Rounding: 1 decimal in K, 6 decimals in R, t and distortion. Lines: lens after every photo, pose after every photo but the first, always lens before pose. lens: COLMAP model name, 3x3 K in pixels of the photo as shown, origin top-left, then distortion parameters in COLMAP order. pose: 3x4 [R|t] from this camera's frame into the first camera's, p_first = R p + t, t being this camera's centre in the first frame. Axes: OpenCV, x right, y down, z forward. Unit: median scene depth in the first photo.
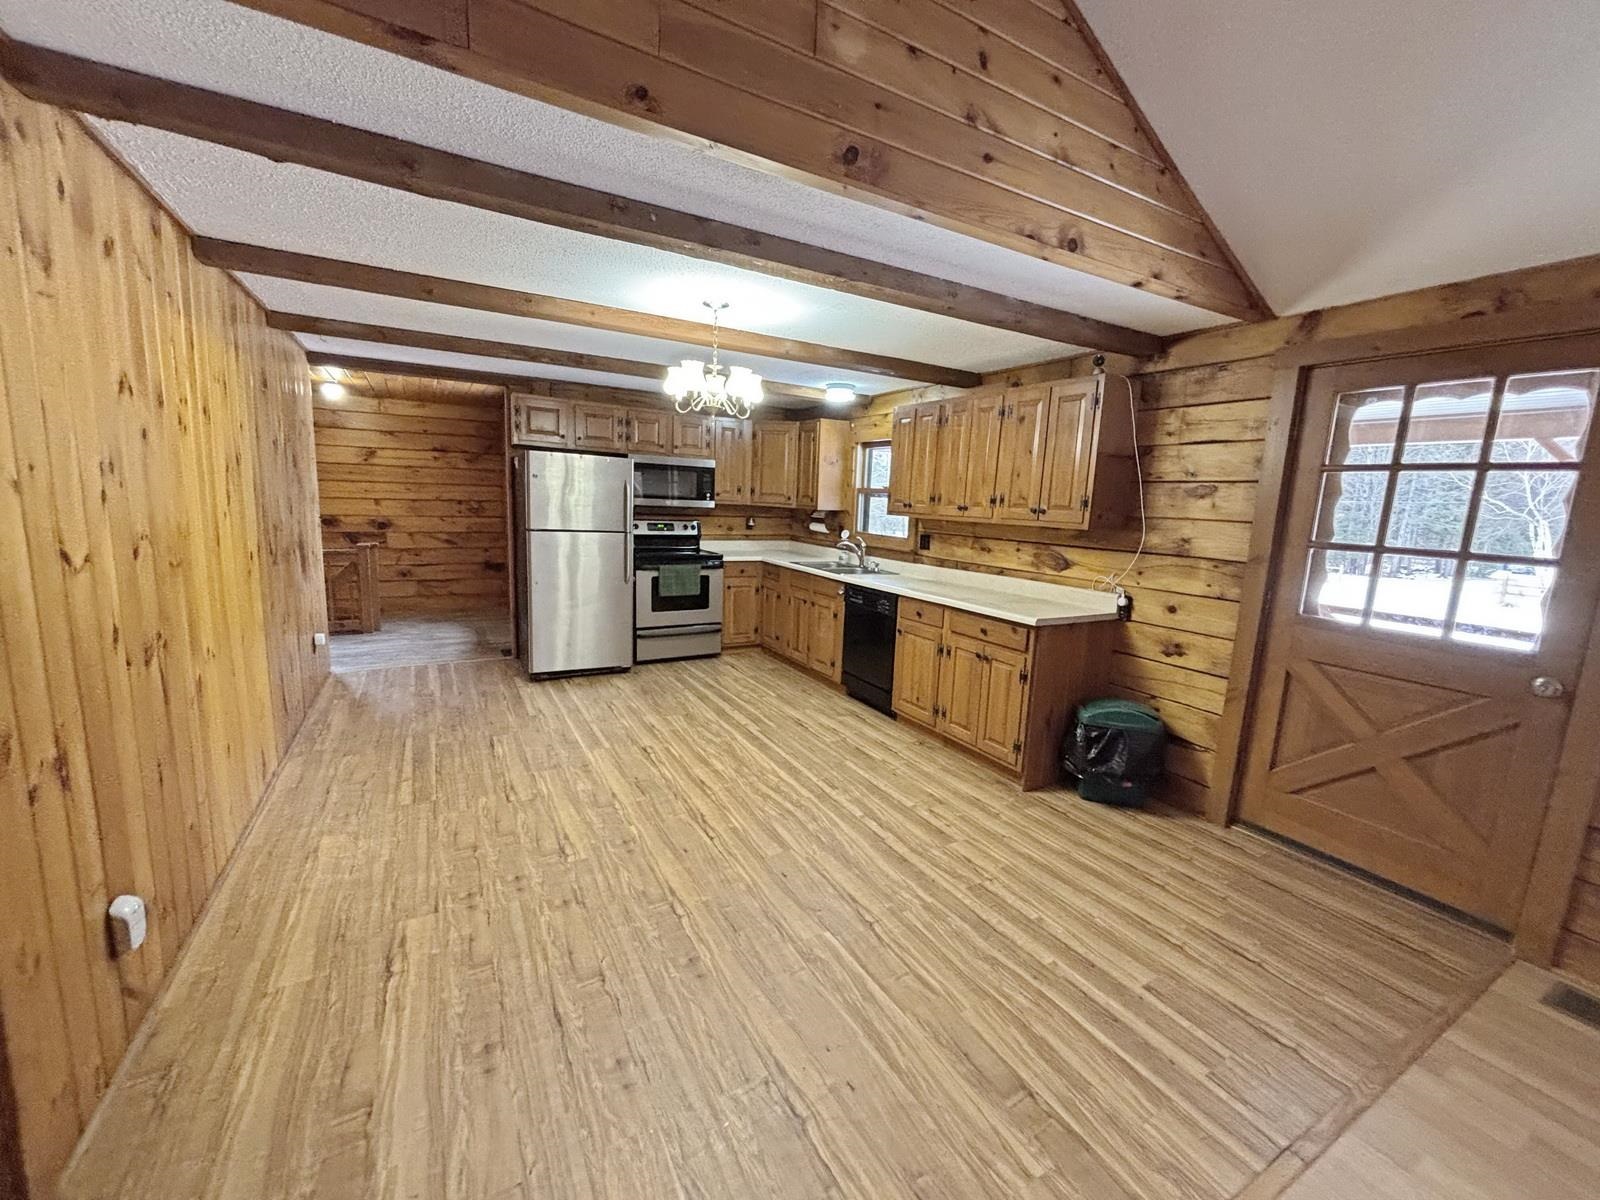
lens RADIAL K [[642.8, 0, 799.6], [0, 642.8, 597.5], [0, 0, 1]] dist [0.009493, -0.003850]
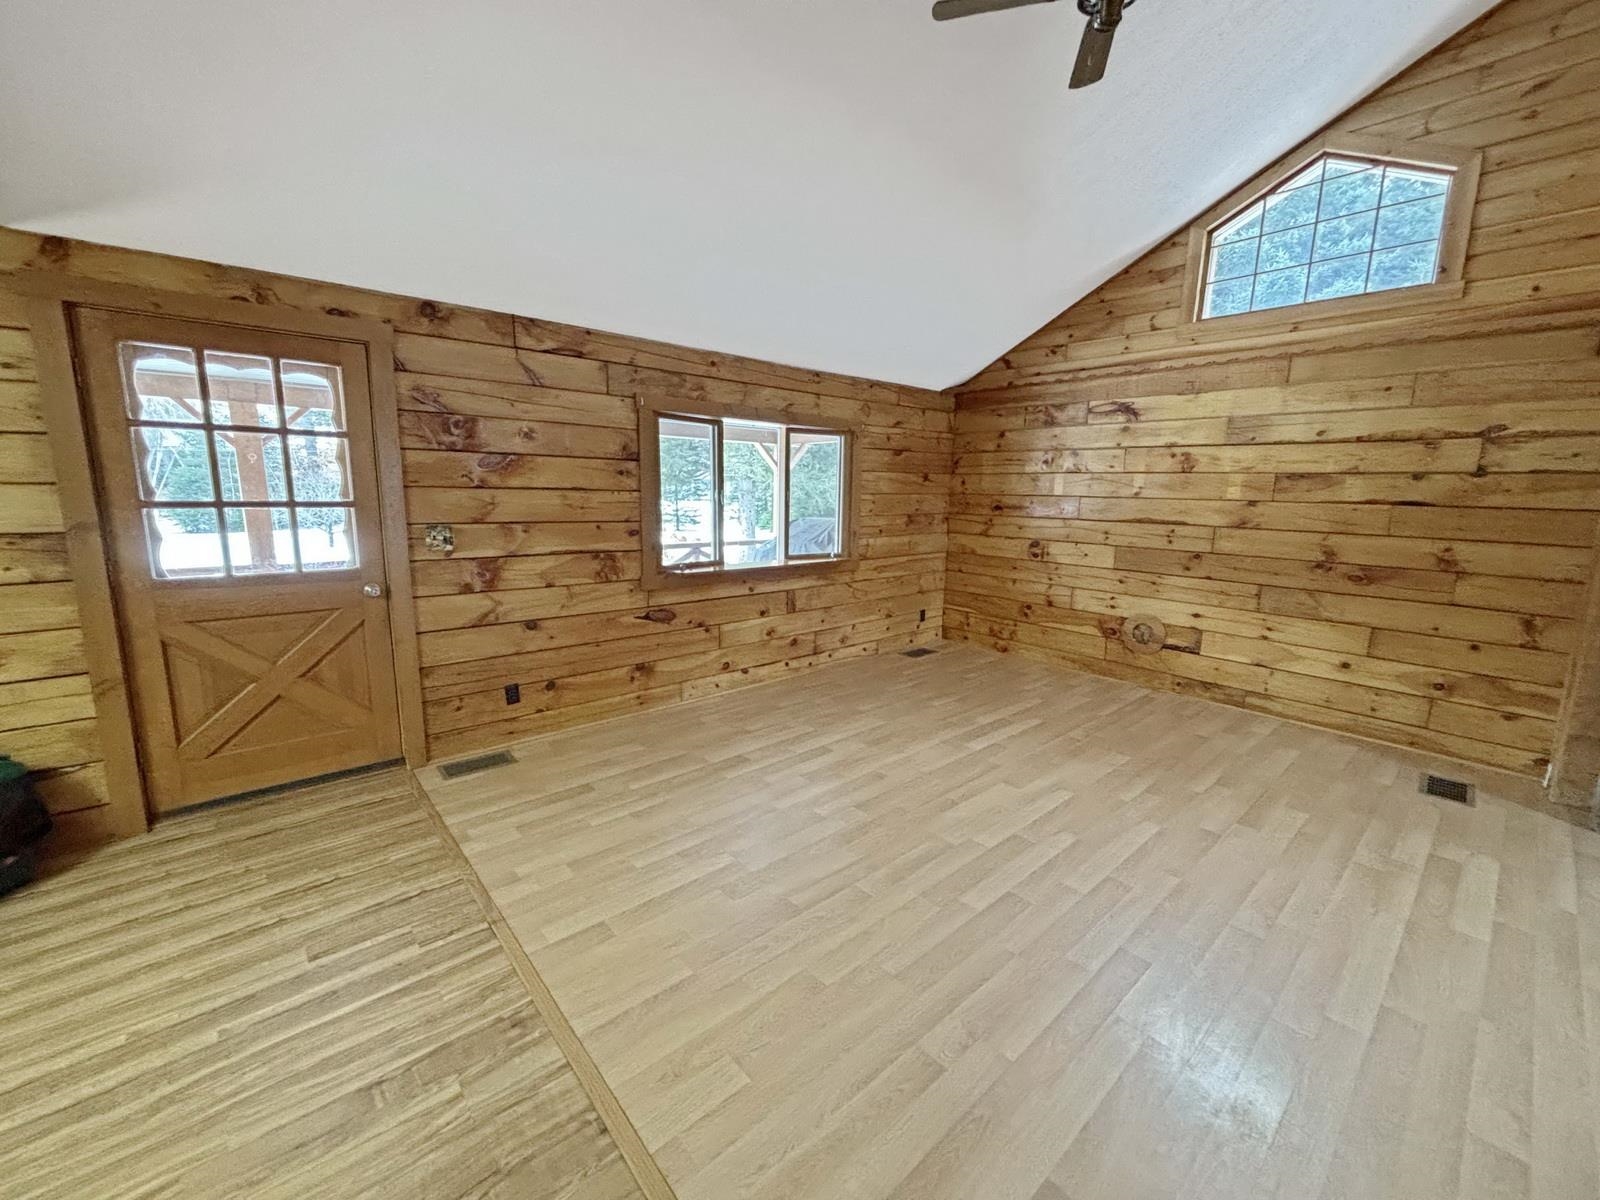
lens RADIAL K [[644.8, 0, 803.3], [0, 644.8, 598.0], [0, 0, 1]] dist [0.000871, 0.000140]
pose [[-0.208012, -0.213278, 0.954591, -0.283319], [0.129690, 0.961308, 0.243039, -0.047108], [-0.969490, 0.174356, -0.172304, 0.212995]]
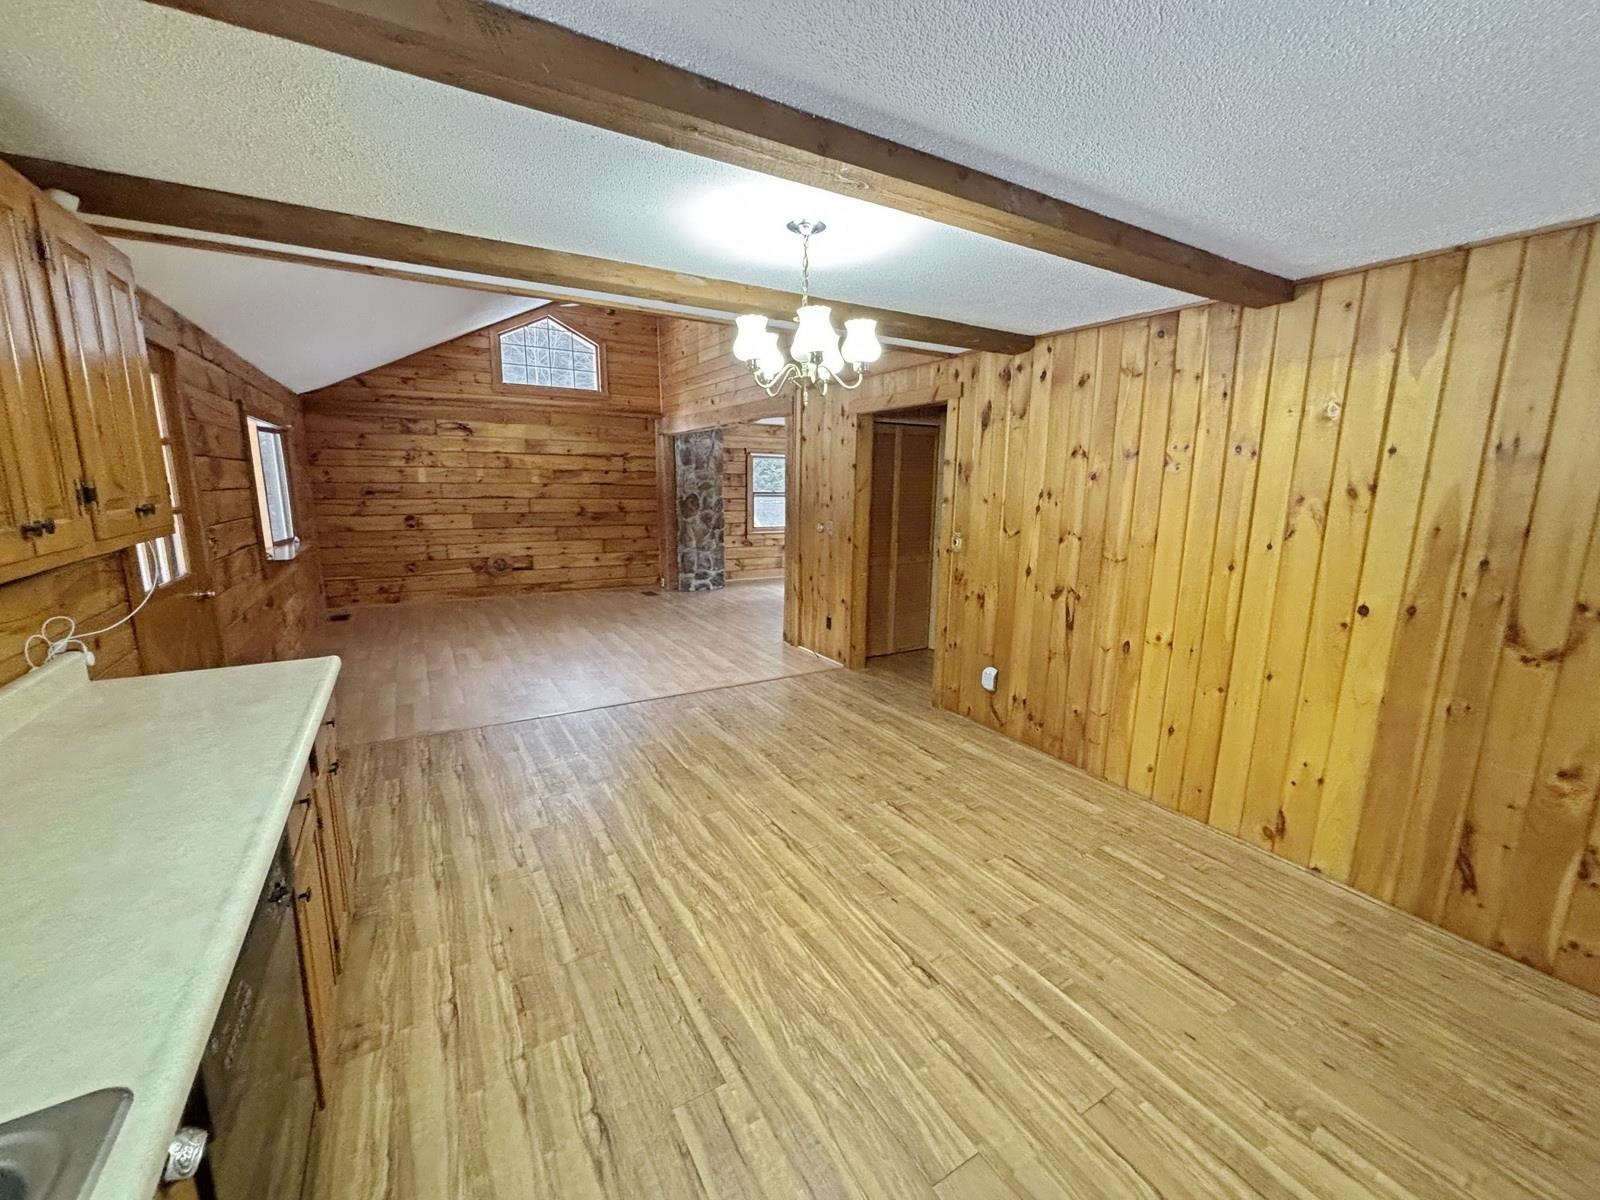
lens RADIAL K [[644.9, 0, 801.1], [0, 644.9, 597.4], [0, 0, 1]] dist [0.008037, -0.000343]
pose [[-0.998028, -0.049765, -0.038267, -0.106843], [-0.059713, 0.940667, 0.334037, -0.287677], [0.019373, 0.335663, -0.941783, 1.625760]]
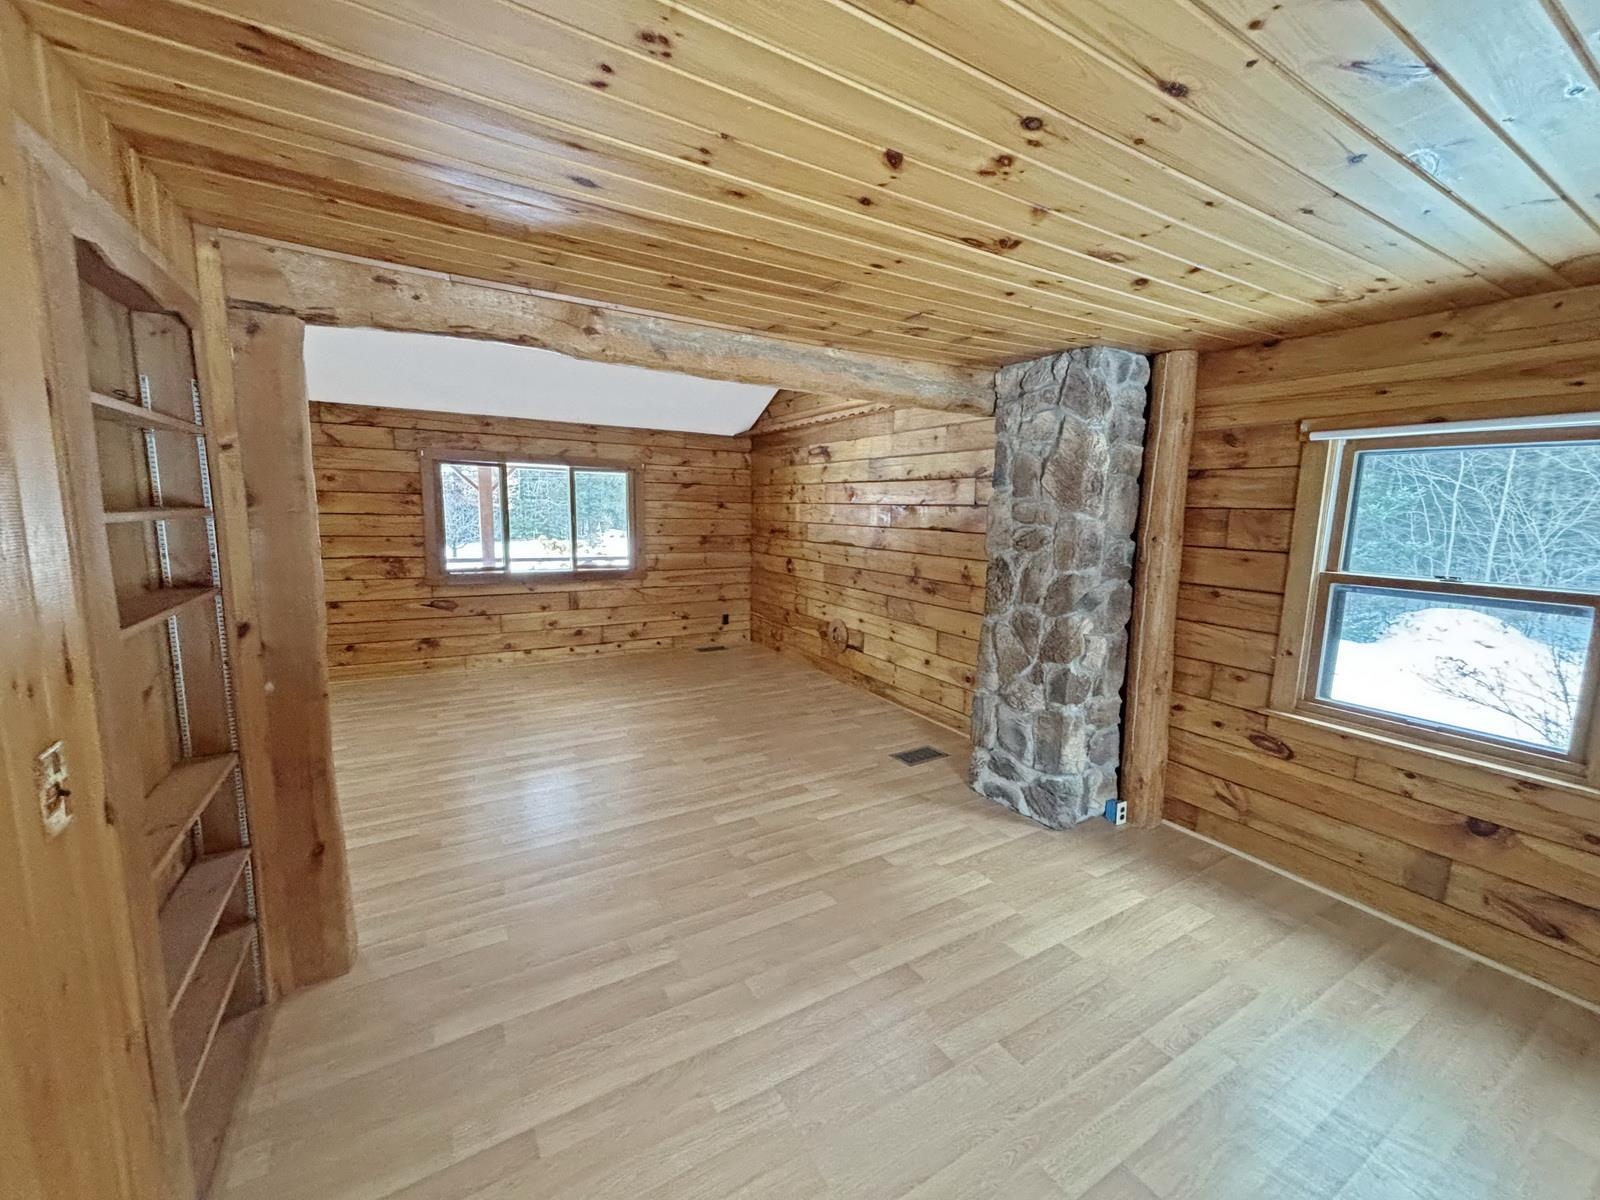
lens RADIAL K [[645.2, 0, 806.4], [0, 645.2, 596.8], [0, 0, 1]] dist [0.002326, -0.000295]
pose [[-0.024612, -0.179624, 0.983427, -0.784591], [0.137093, 0.973825, 0.181301, 0.053923], [-0.990252, 0.139284, 0.000657, -0.724448]]
